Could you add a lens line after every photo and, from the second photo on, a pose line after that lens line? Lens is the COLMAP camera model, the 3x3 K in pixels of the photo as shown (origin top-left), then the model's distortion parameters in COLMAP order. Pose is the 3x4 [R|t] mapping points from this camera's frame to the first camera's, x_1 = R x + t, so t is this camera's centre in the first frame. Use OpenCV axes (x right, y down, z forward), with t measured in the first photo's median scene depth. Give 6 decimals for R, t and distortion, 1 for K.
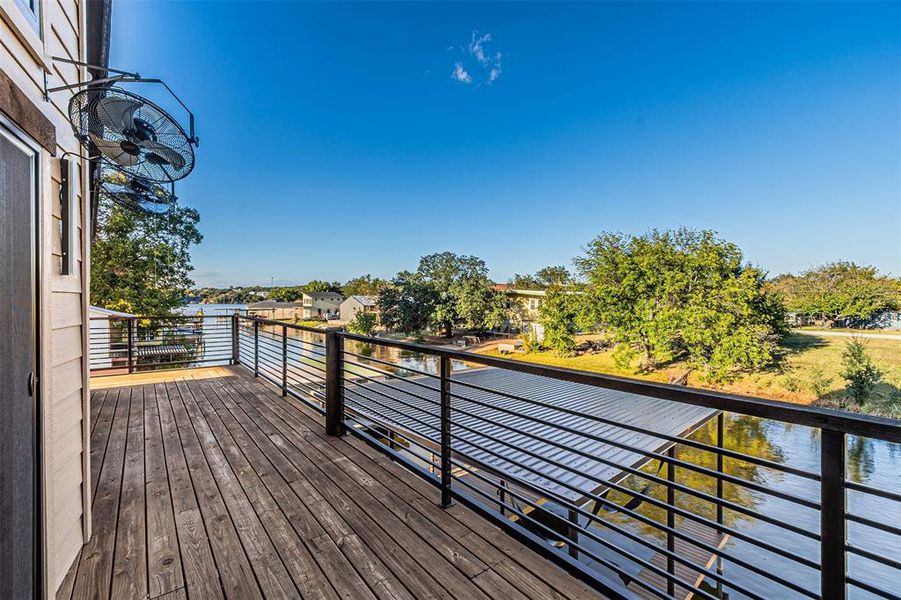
lens RADIAL K [[393.5, 0, 450.7], [0, 393.5, 300.8], [0, 0, 1]] dist [0.016909, -0.000312]
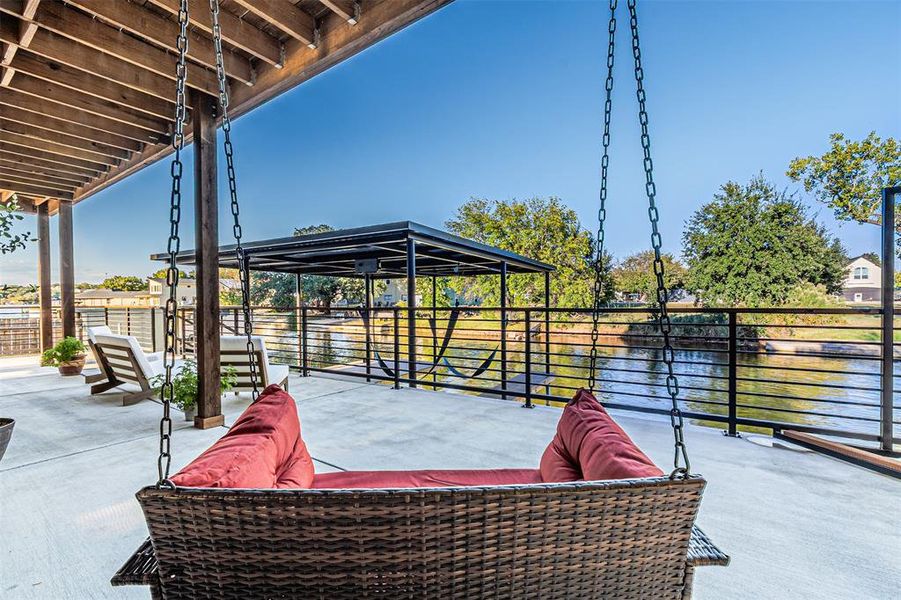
lens RADIAL K [[393.5, 0, 448.3], [0, 393.5, 305.0], [0, 0, 1]] dist [0.016909, -0.000312]
pose [[0.959408, -0.014341, 0.281656, 0.010595], [0.014663, 0.999892, 0.000963, 0.100155], [-0.281640, 0.003206, 0.959515, -0.024712]]
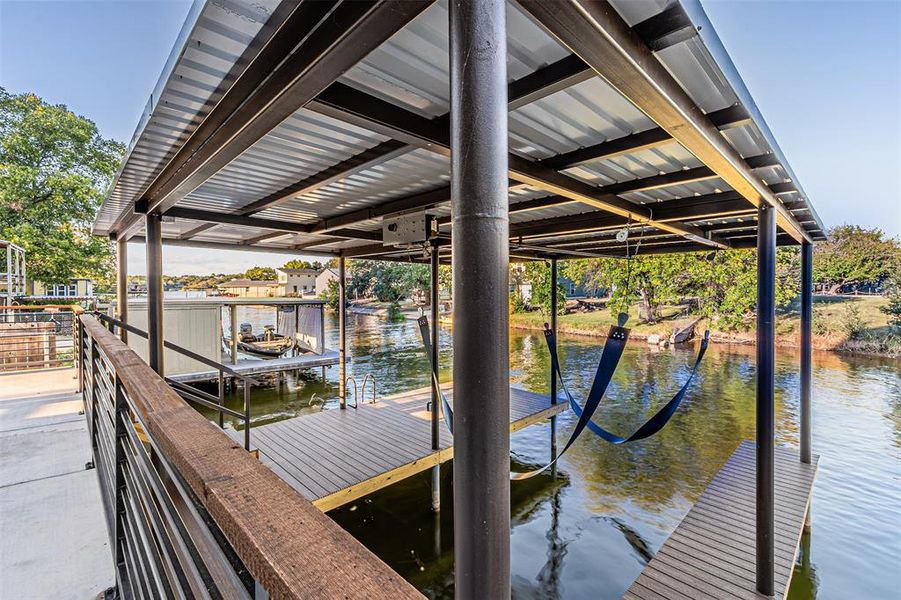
lens RADIAL K [[393.5, 0, 452.5], [0, 393.5, 293.5], [0, 0, 1]] dist [0.016909, -0.000312]
pose [[0.999735, -0.006054, 0.022208, 0.041064], [0.006096, 0.999980, -0.001795, 0.092667], [-0.022197, 0.001930, 0.999752, 0.117719]]
